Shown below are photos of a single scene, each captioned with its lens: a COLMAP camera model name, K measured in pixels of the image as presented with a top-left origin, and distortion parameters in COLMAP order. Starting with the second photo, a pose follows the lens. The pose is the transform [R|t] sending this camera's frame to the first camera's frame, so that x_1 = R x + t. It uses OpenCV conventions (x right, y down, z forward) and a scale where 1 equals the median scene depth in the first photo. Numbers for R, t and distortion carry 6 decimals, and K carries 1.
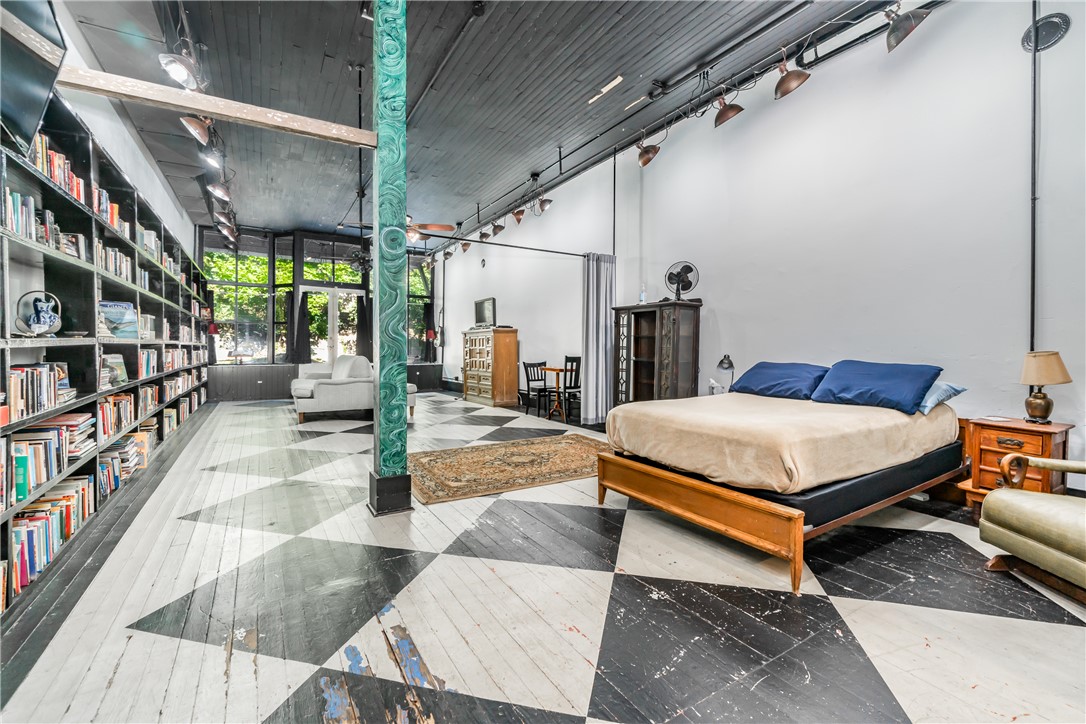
lens RADIAL K [[469.7, 0, 539.7], [0, 469.7, 356.3], [0, 0, 1]] dist [-0.007528, 0.000955]
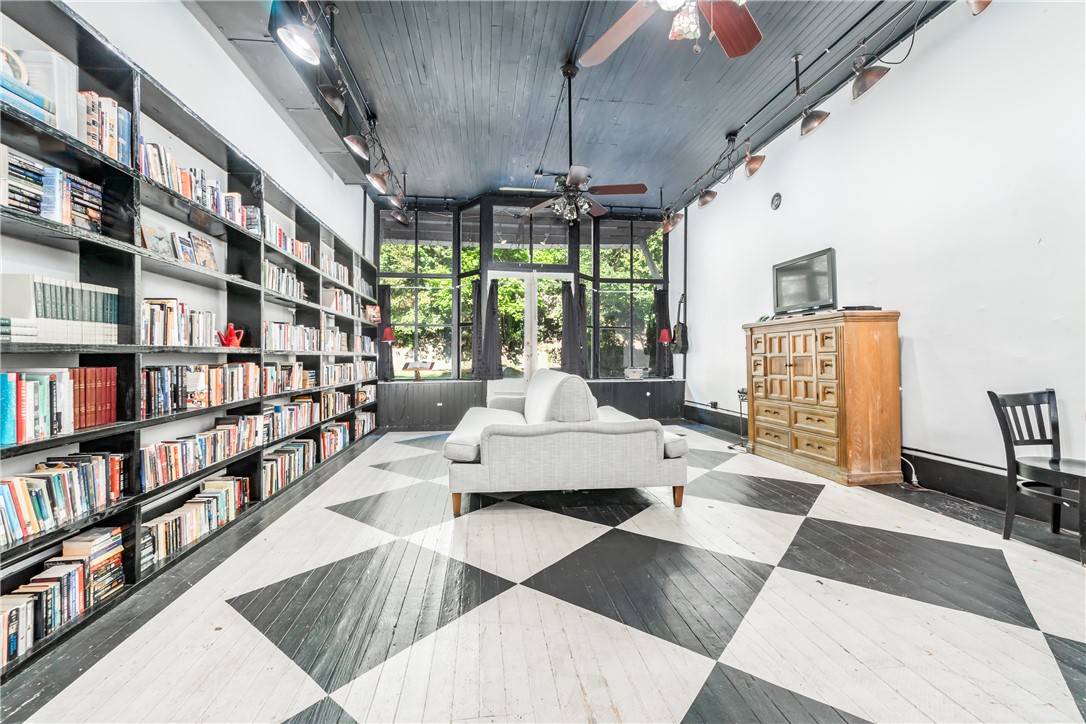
lens RADIAL K [[469.7, 0, 539.7], [0, 469.7, 356.3], [0, 0, 1]] dist [-0.007528, 0.000955]
pose [[0.913919, -0.010453, -0.405763, -0.183598], [0.003379, 0.999830, -0.018148, -0.008613], [0.405884, 0.015215, 0.913798, 0.464522]]
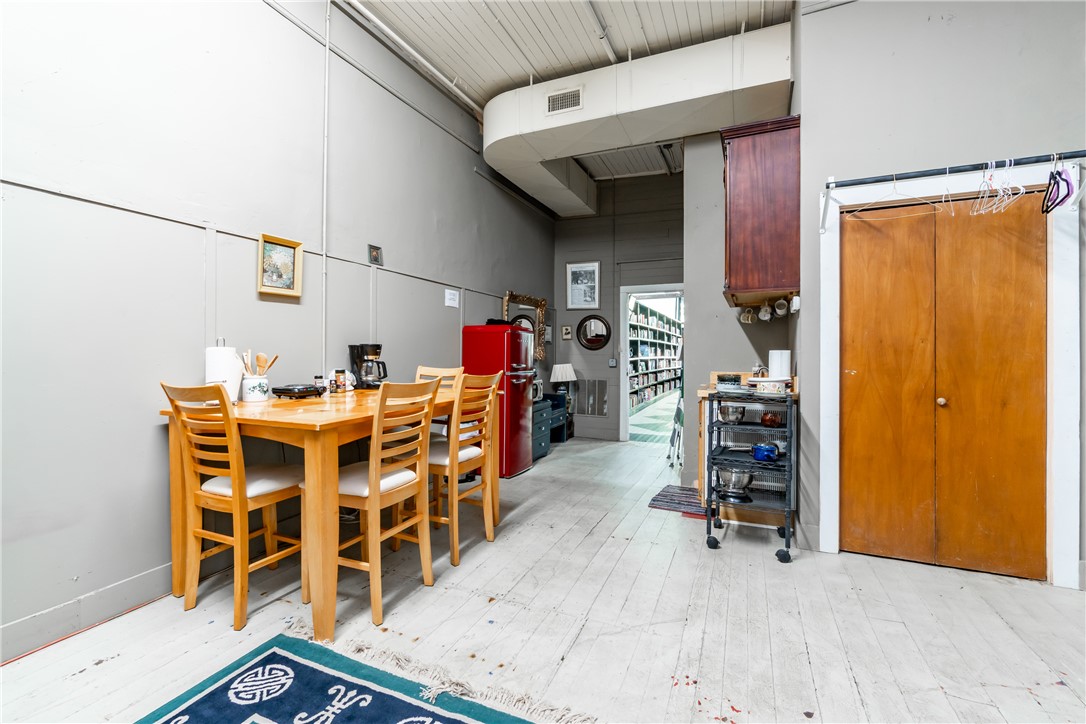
lens RADIAL K [[469.7, 0, 539.7], [0, 469.7, 356.3], [0, 0, 1]] dist [-0.007528, 0.000955]
pose [[0.575117, -0.005390, -0.818053, 0.578942], [-0.011606, 0.999824, -0.014747, 0.004551], [0.817989, 0.017976, 0.574954, -0.628119]]
